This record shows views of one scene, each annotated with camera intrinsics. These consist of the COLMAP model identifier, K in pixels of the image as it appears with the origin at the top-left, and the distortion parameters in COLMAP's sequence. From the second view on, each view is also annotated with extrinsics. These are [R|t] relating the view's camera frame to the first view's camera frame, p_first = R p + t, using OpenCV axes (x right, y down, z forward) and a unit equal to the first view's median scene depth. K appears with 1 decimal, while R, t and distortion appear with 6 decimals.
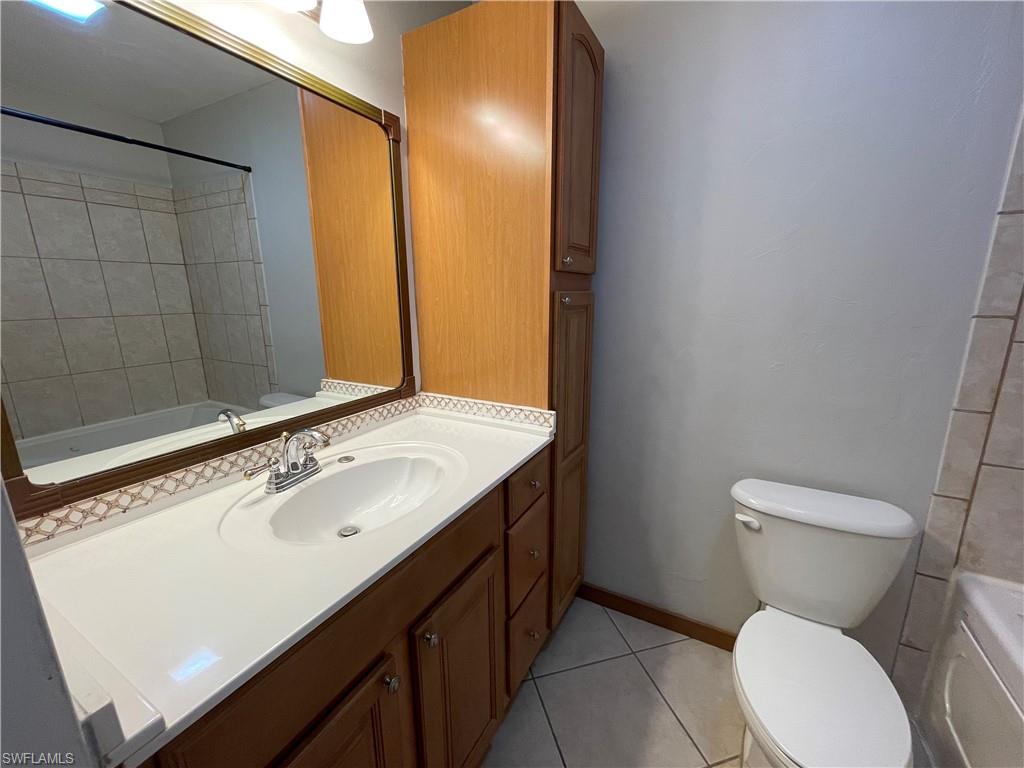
lens RADIAL K [[415.4, 0, 512.5], [0, 415.4, 381.9], [0, 0, 1]] dist [-0.001022, -0.000240]
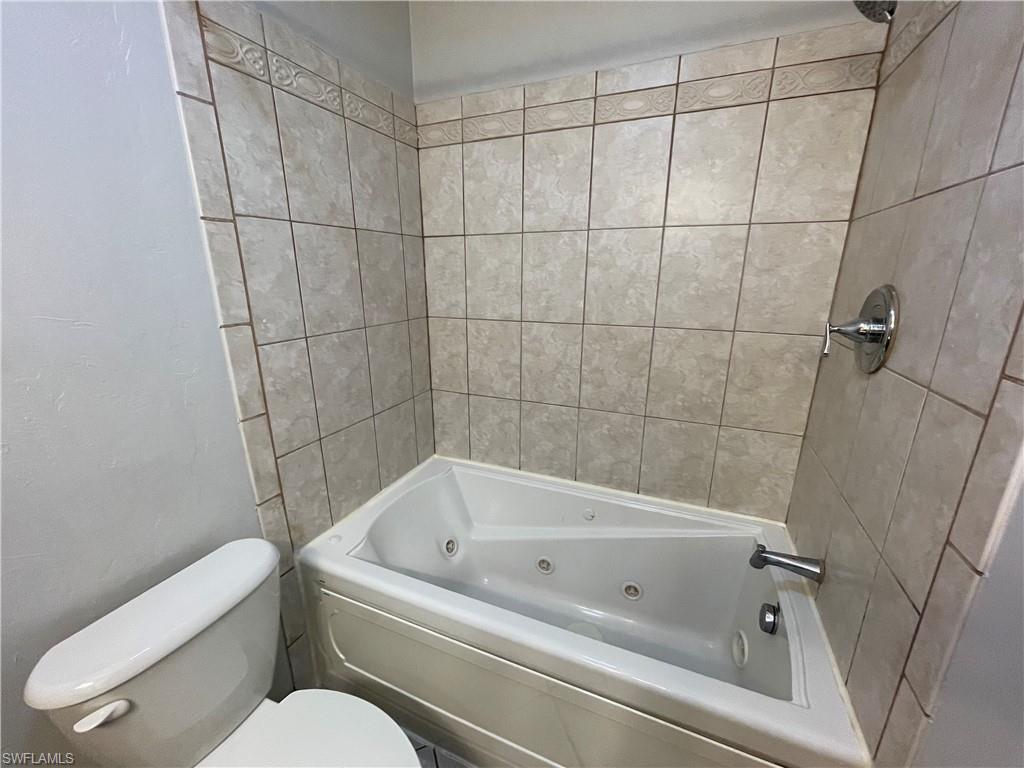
lens RADIAL K [[415.4, 0, 512.0], [0, 415.4, 387.7], [0, 0, 1]] dist [-0.001022, -0.000240]
pose [[-0.104058, -0.263955, 0.958905, 0.084256], [0.219302, 0.934320, 0.280986, -0.142254], [-0.970092, 0.239529, -0.039337, 0.403809]]
